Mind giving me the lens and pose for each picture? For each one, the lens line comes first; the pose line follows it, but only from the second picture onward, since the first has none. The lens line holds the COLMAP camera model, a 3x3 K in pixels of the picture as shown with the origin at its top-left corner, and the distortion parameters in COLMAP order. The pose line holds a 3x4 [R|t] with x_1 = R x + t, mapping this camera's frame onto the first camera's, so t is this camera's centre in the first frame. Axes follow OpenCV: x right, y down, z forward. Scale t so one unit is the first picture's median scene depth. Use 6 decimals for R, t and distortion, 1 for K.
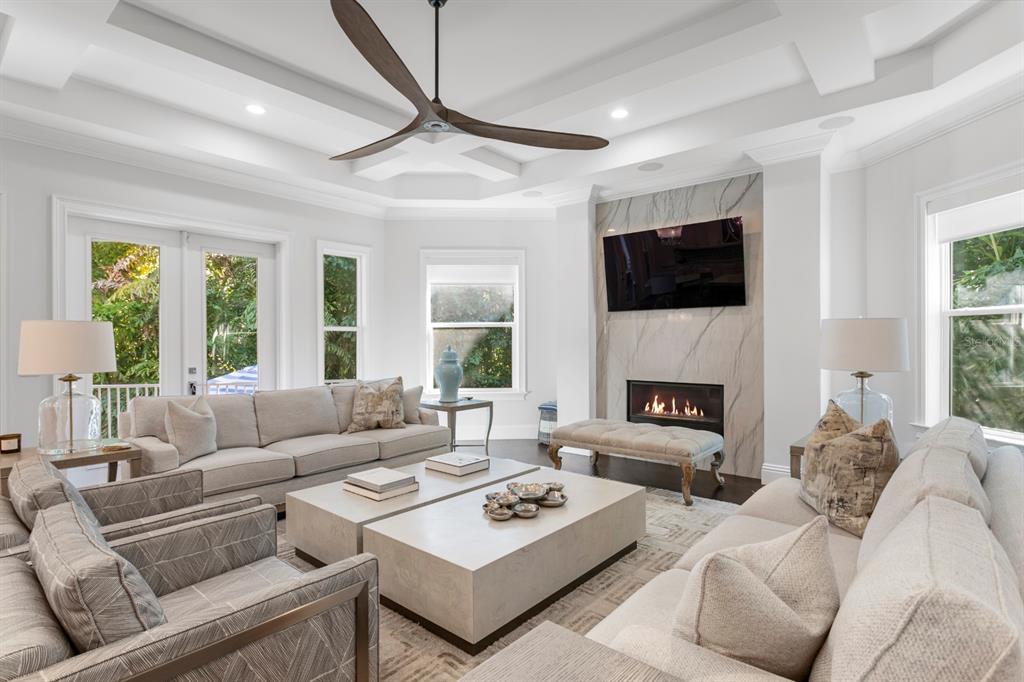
lens RADIAL K [[530.1, 0, 517.7], [0, 530.1, 343.0], [0, 0, 1]] dist [0.007463, 0.000575]
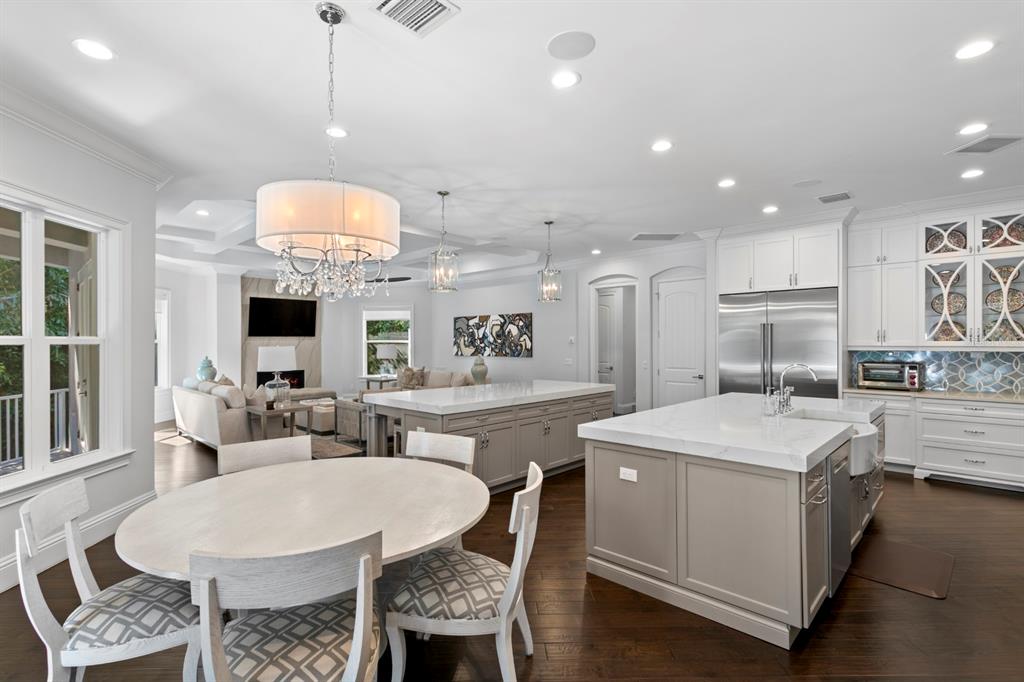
lens RADIAL K [[487.7, 0, 509.7], [0, 487.7, 342.7], [0, 0, 1]] dist [-0.000676, -0.001144]
pose [[0.083378, 0.008904, 0.996478, -1.706943], [0.005321, 0.999942, -0.009380, -0.016919], [-0.996504, 0.006084, 0.083326, -0.078535]]
